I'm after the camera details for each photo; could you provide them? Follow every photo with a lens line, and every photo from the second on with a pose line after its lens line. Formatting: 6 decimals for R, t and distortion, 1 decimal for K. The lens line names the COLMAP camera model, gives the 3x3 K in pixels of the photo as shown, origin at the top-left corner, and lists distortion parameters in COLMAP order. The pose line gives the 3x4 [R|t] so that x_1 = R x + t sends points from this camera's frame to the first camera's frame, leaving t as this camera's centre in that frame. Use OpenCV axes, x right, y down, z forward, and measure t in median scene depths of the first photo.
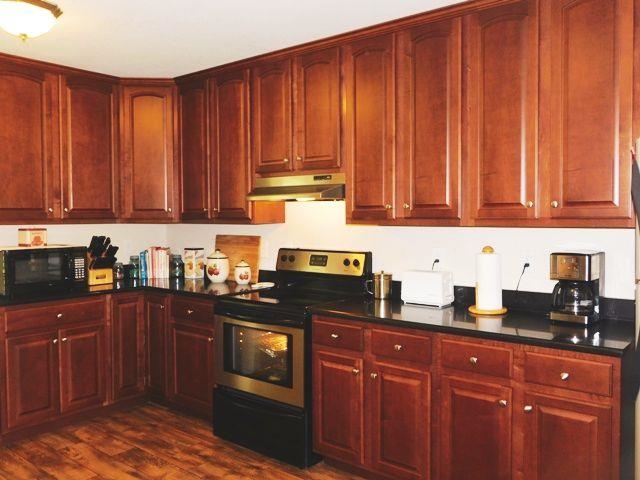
lens RADIAL K [[558.5, 0, 319.1], [0, 558.5, 236.2], [0, 0, 1]] dist [-0.019030, 0.012584]
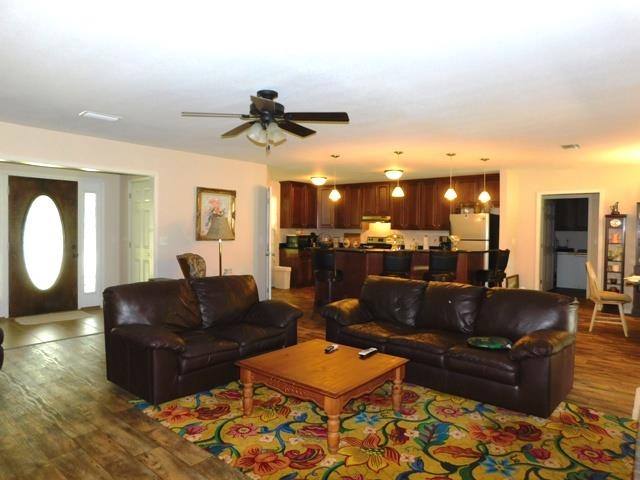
lens RADIAL K [[419.2, 0, 321.7], [0, 419.2, 239.7], [0, 0, 1]] dist [-0.069105, 0.045490]
pose [[0.999873, 0.015347, -0.004222, -0.385082], [-0.015376, 0.999858, -0.006874, 0.070198], [0.004116, 0.006938, 0.999967, -1.760100]]
